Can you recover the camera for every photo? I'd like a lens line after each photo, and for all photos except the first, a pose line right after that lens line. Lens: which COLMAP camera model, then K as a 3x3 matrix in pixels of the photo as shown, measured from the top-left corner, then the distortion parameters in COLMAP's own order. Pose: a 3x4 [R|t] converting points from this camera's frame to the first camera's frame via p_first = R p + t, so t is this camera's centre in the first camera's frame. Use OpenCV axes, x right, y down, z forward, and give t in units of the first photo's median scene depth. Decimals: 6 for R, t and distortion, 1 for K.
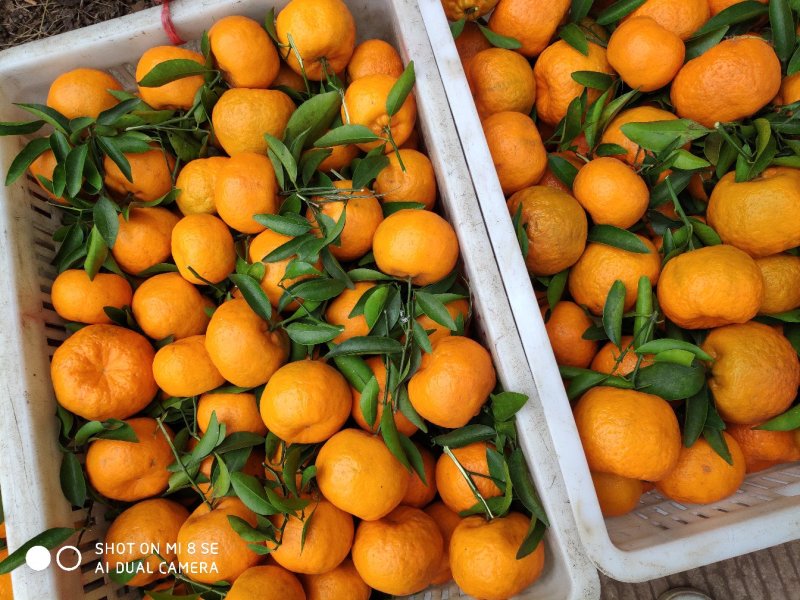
lens RADIAL K [[591.1, 0, 403.8], [0, 591.1, 303.2], [0, 0, 1]] dist [0.045568, -0.090951]
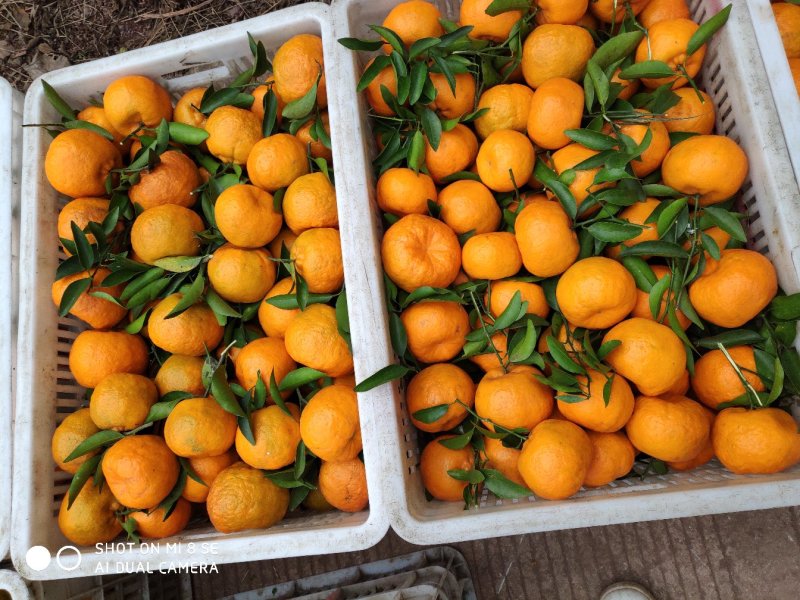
lens RADIAL K [[591.1, 0, 403.8], [0, 591.1, 303.2], [0, 0, 1]] dist [0.045568, -0.090951]
pose [[0.987797, 0.108264, -0.111963, -0.399227], [-0.106226, 0.994052, 0.024032, 0.195644], [0.113898, -0.011846, 0.993422, -0.204704]]
